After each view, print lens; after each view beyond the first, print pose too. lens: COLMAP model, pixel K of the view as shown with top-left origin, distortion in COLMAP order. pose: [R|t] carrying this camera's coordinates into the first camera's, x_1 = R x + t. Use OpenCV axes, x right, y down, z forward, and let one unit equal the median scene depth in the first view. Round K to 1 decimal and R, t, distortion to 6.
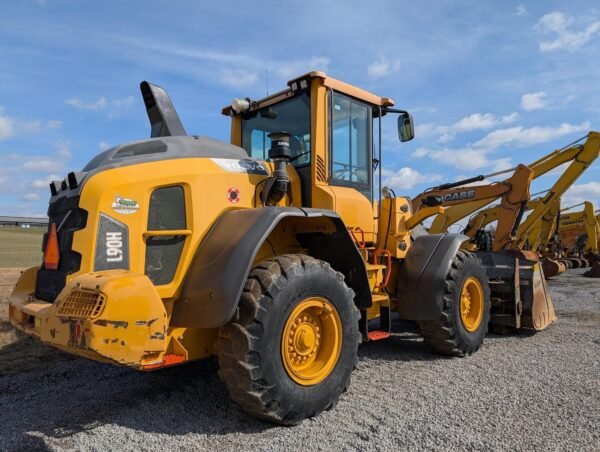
lens RADIAL K [[428.6, 0, 300.7], [0, 428.6, 223.8], [0, 0, 1]] dist [0.021001, 0.001122]
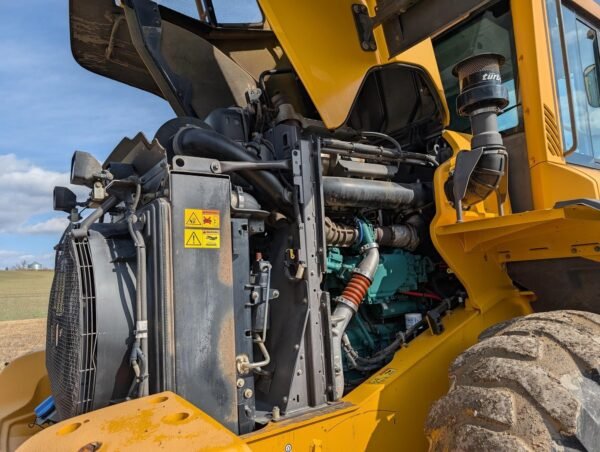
lens RADIAL K [[428.6, 0, 299.4], [0, 428.6, 228.3], [0, 0, 1]] dist [0.021001, 0.001122]
pose [[0.986602, -0.066942, -0.148780, -0.202105], [0.057856, 0.996234, -0.064584, 0.000698], [0.152543, 0.055111, 0.986759, 0.528483]]
